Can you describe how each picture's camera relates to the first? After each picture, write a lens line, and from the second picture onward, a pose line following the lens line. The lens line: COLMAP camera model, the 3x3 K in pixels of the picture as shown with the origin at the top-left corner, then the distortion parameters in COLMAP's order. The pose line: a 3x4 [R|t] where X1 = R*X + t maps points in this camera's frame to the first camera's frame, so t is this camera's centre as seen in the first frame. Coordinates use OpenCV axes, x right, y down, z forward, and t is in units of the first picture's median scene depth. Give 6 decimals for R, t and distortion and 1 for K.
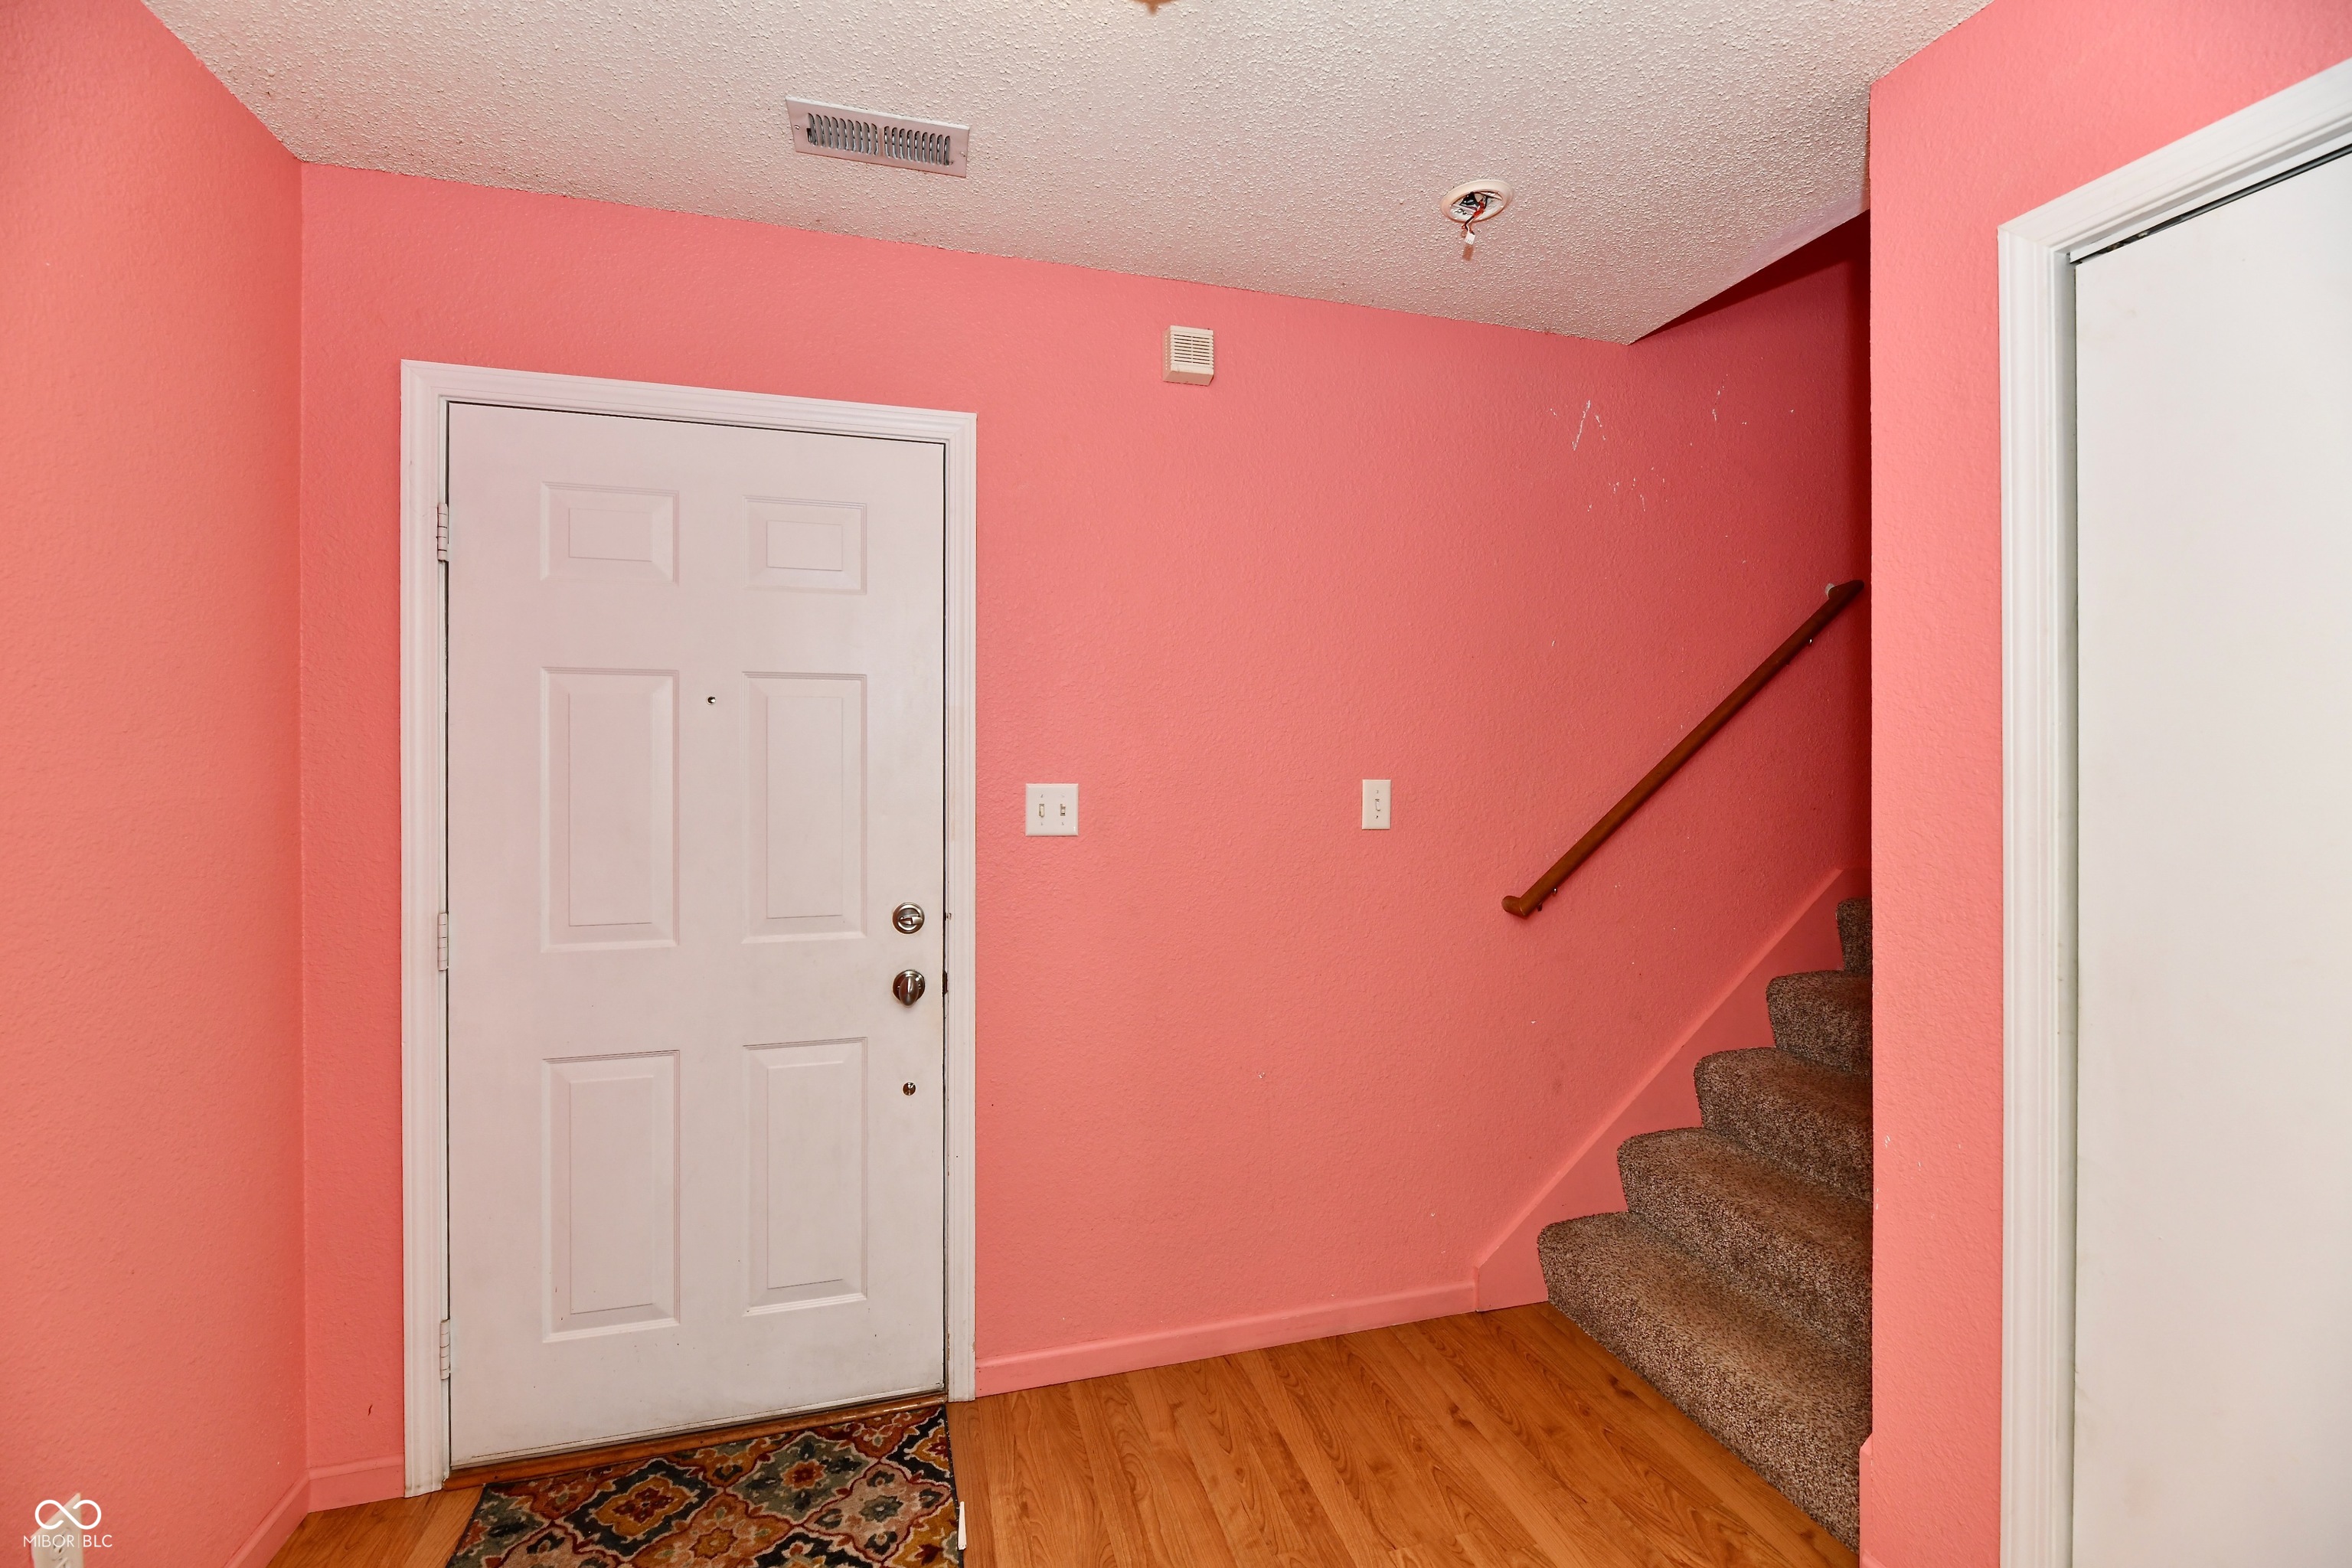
lens RADIAL K [[957.4, 0, 1167.7], [0, 957.4, 773.5], [0, 0, 1]] dist [-0.000042, -0.003791]
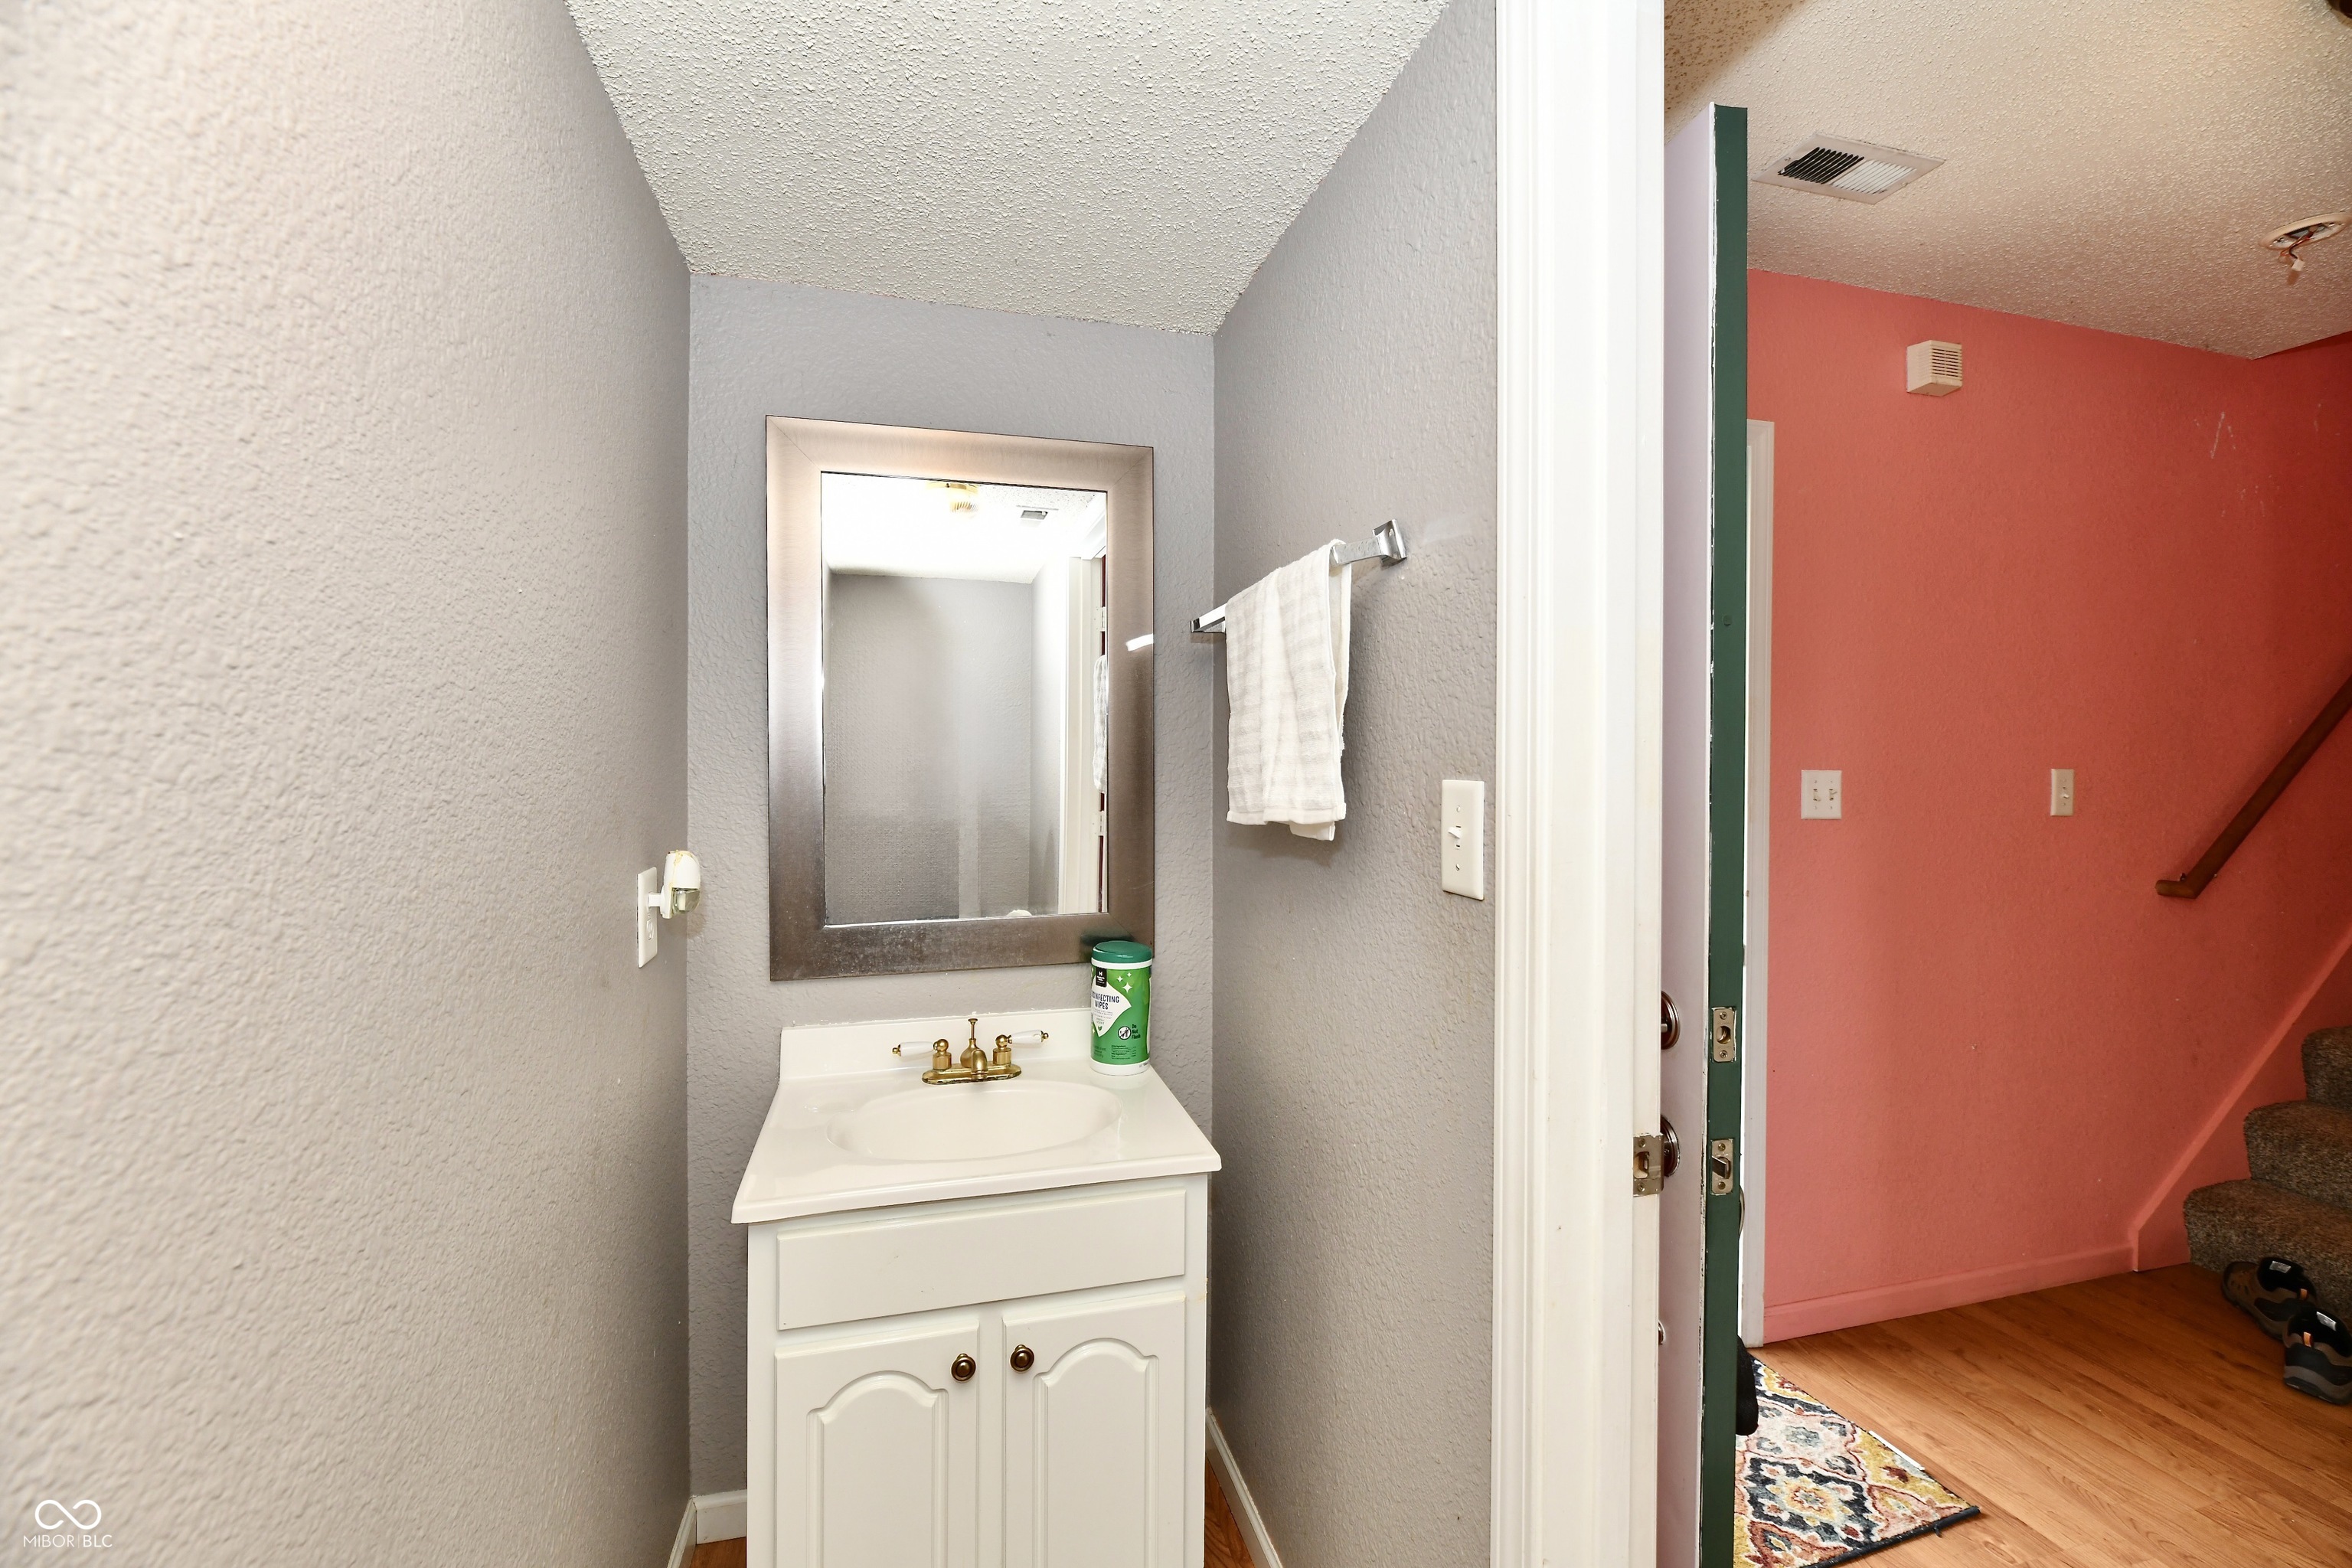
lens RADIAL K [[957.4, 0, 1167.7], [0, 957.4, 773.5], [0, 0, 1]] dist [-0.000042, -0.003791]
pose [[0.999947, 0.007105, -0.007416, -0.805107], [-0.007065, 0.999961, 0.005379, 0.012853], [0.007454, -0.005326, 0.999958, -0.065377]]
